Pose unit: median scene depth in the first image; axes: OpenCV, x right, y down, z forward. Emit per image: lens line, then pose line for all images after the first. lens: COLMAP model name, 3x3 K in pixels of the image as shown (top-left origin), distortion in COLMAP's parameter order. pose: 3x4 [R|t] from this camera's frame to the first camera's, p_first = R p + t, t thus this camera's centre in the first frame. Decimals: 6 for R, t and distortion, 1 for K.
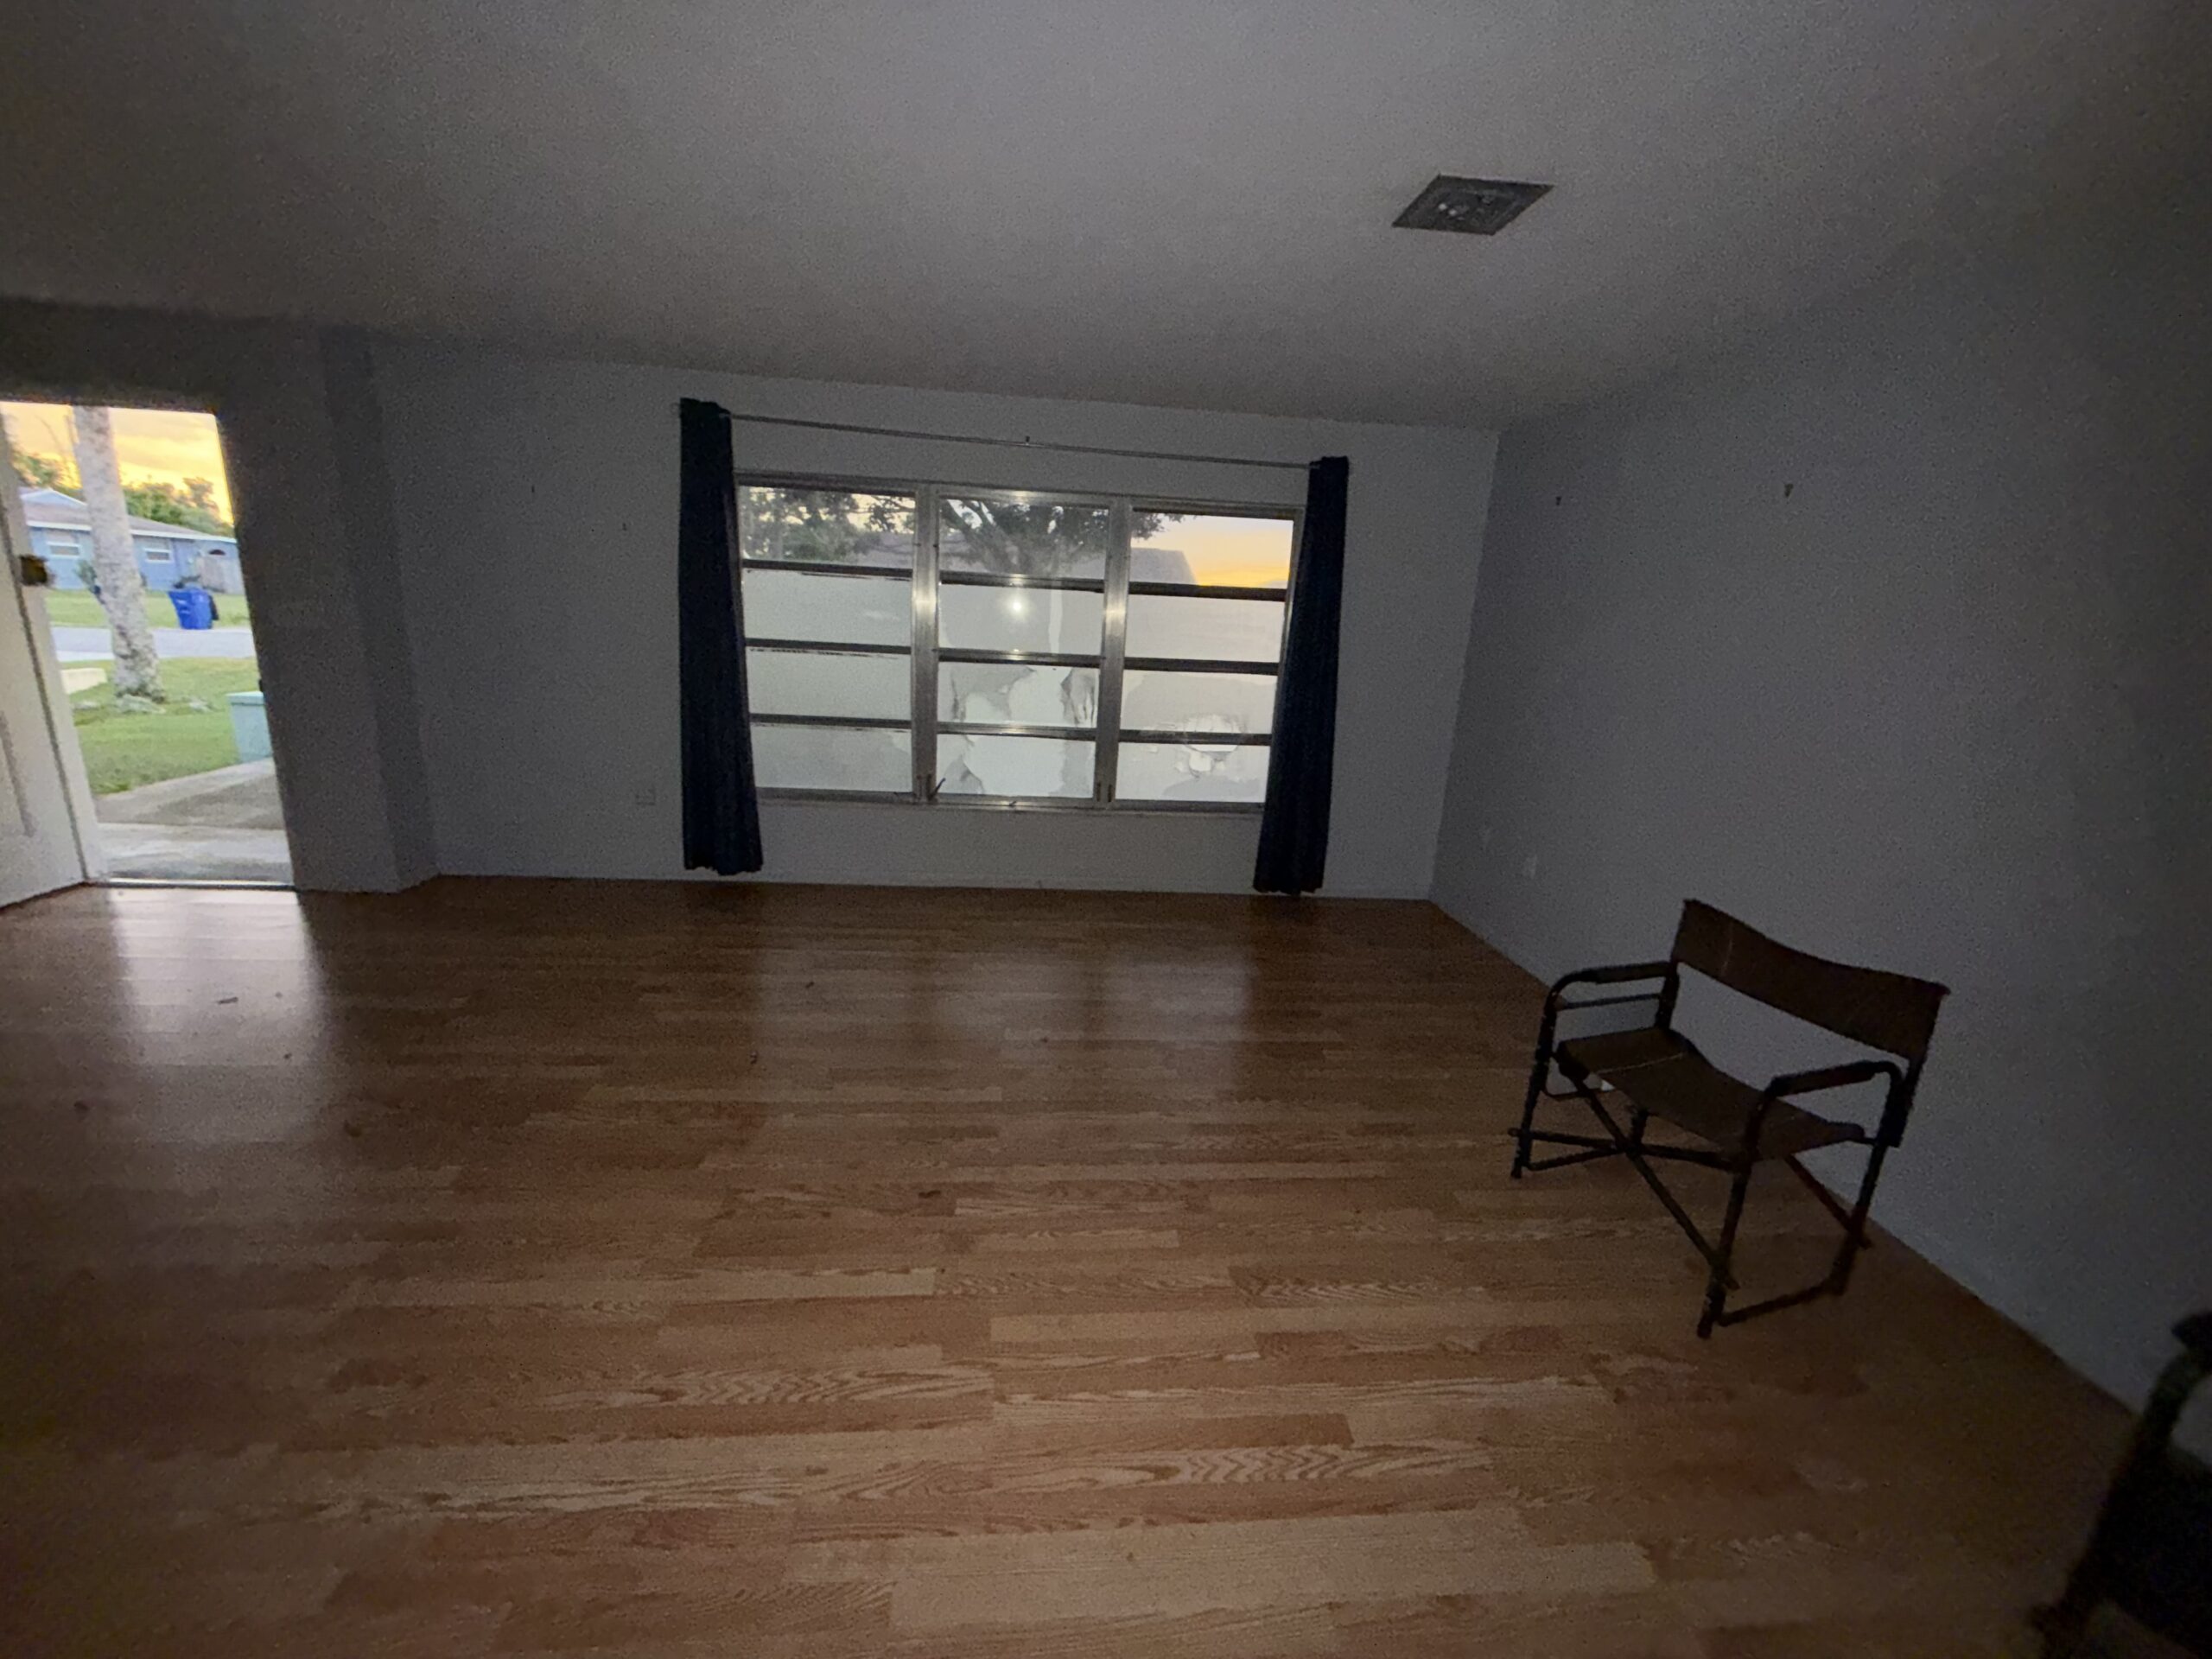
lens RADIAL K [[888.3, 0, 1092.3], [0, 888.3, 833.8], [0, 0, 1]] dist [-0.002755, 0.000666]
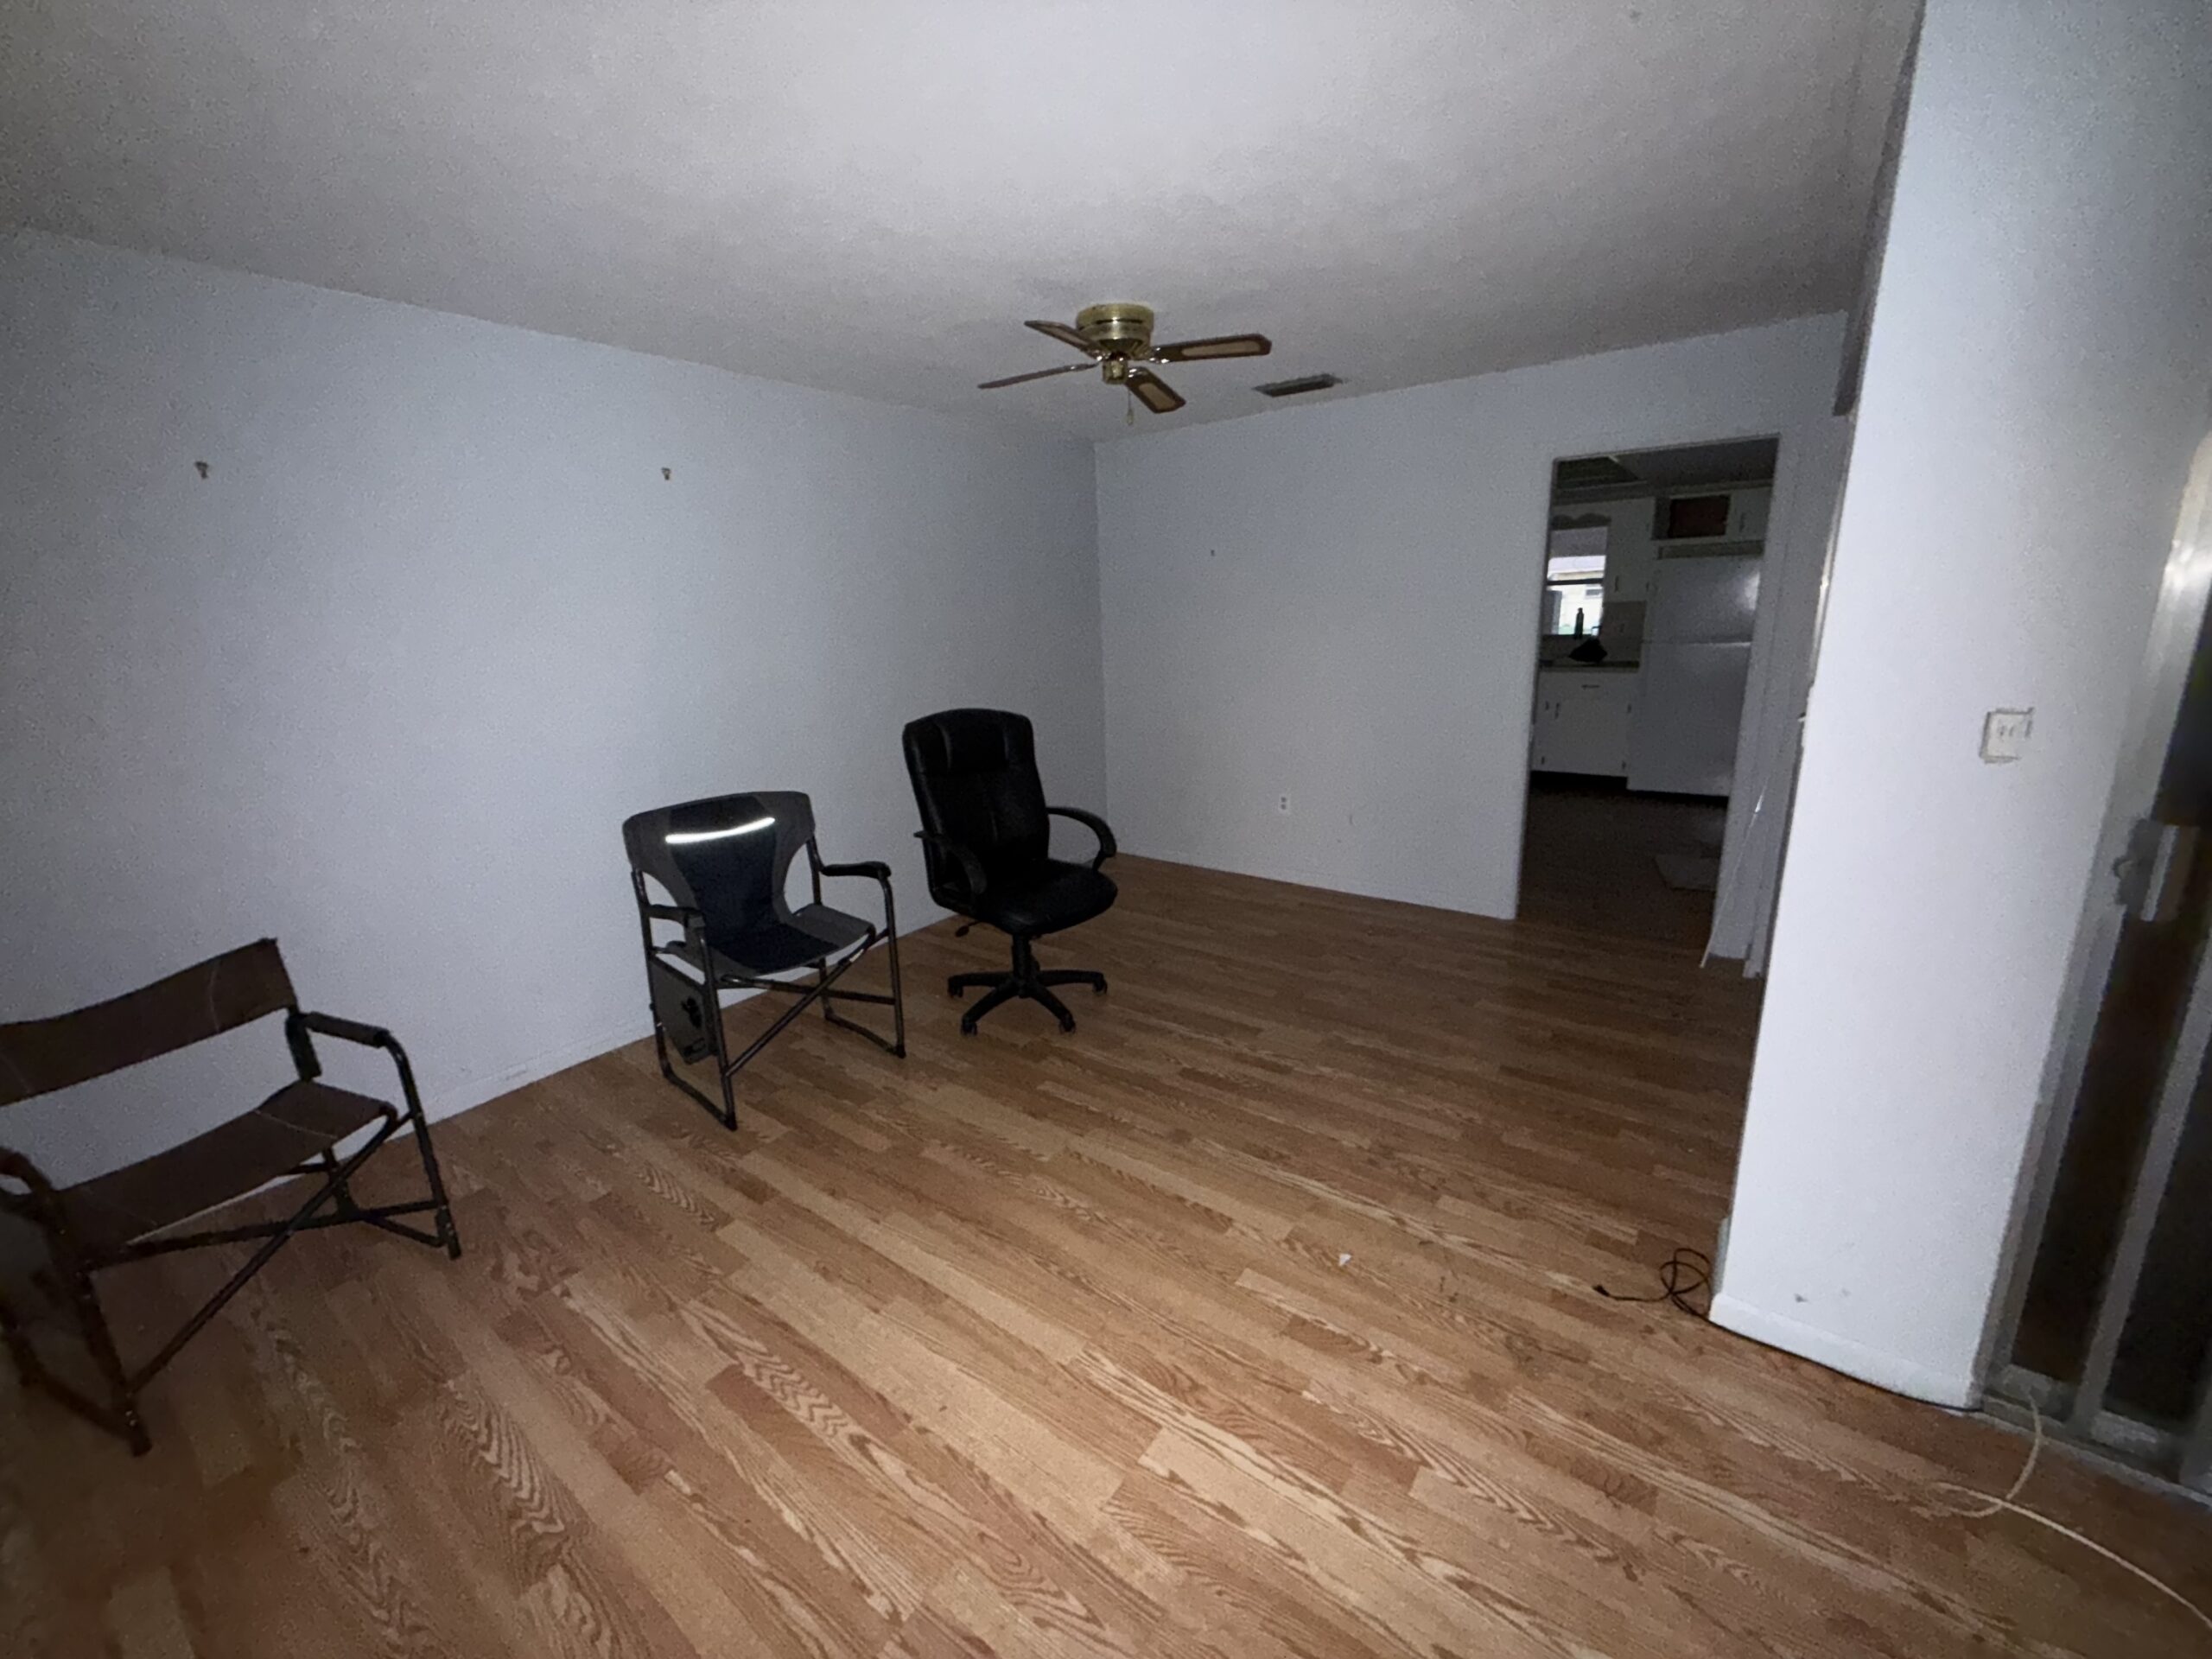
lens RADIAL K [[888.3, 0, 1093.0], [0, 888.3, 818.5], [0, 0, 1]] dist [-0.002755, 0.000666]
pose [[-0.741648, -0.186103, 0.644456, -0.246848], [0.163129, 0.881861, 0.442390, -0.134619], [-0.650651, 0.433228, -0.623672, 0.422675]]
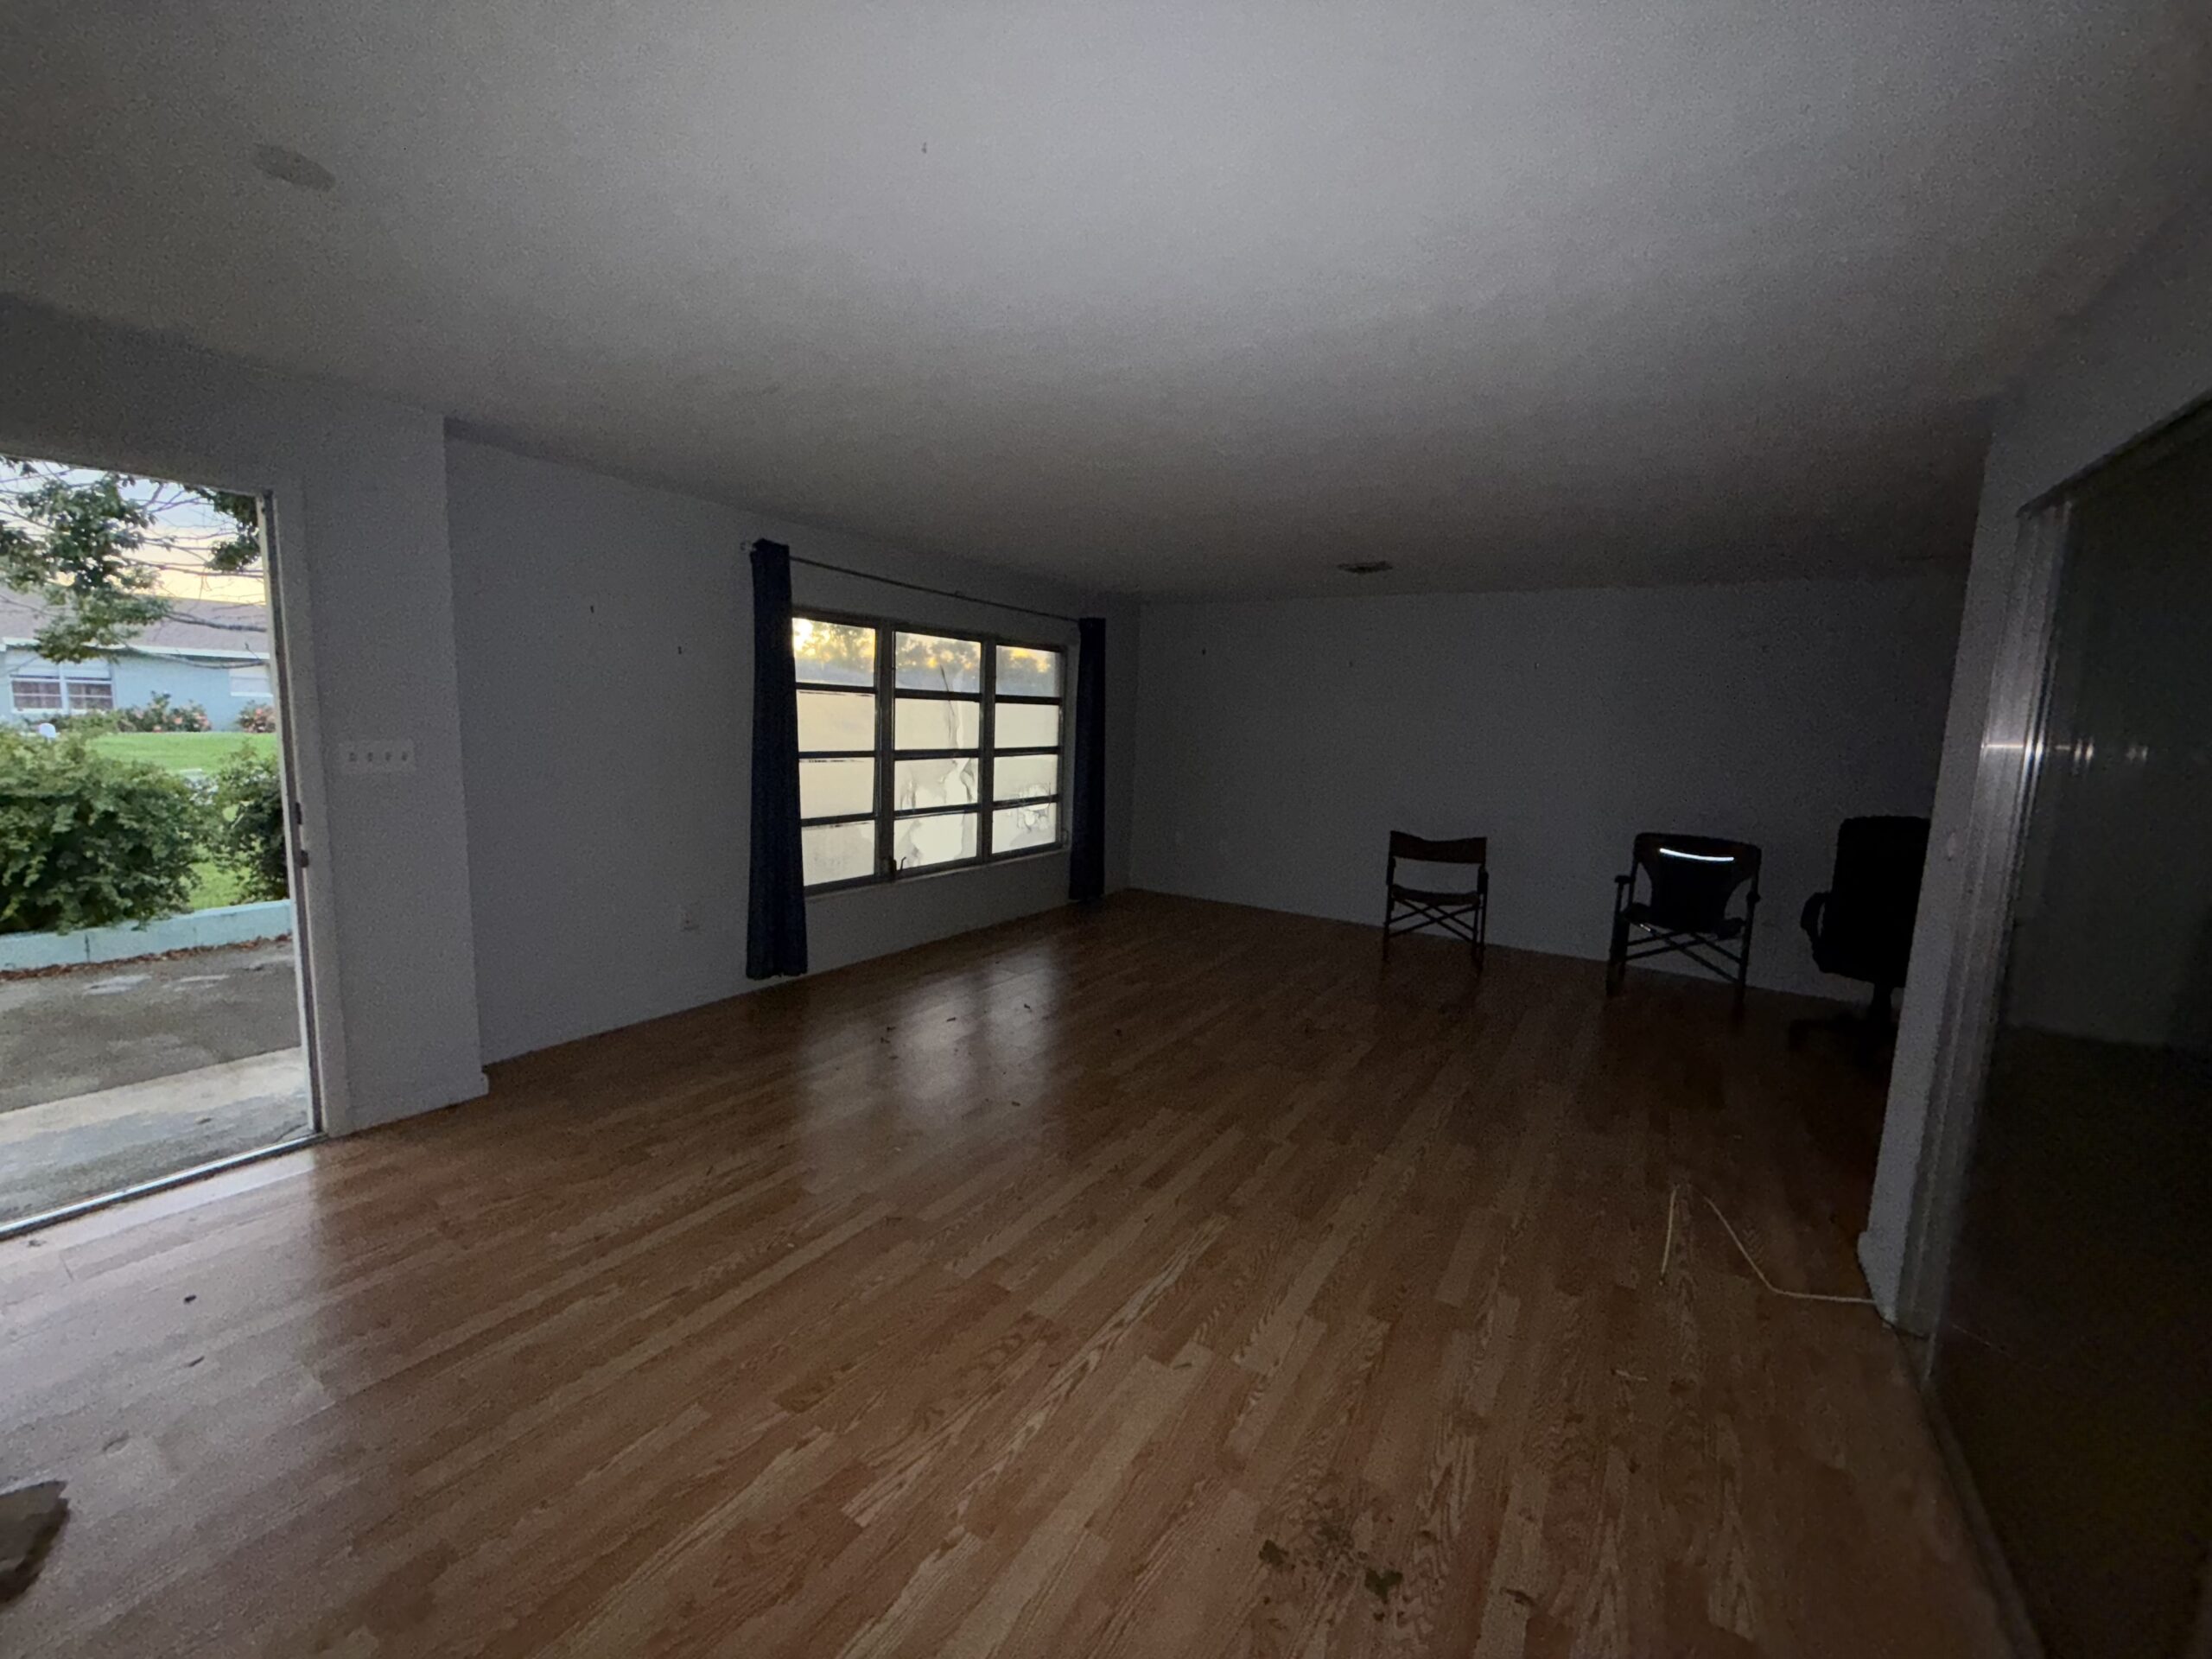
lens RADIAL K [[888.3, 0, 1099.1], [0, 888.3, 831.8], [0, 0, 1]] dist [-0.002755, 0.000666]
pose [[0.617180, -0.132322, 0.775616, -0.986309], [0.192085, 0.981270, 0.014560, -0.064935], [-0.763015, 0.139998, 0.631037, 0.036018]]
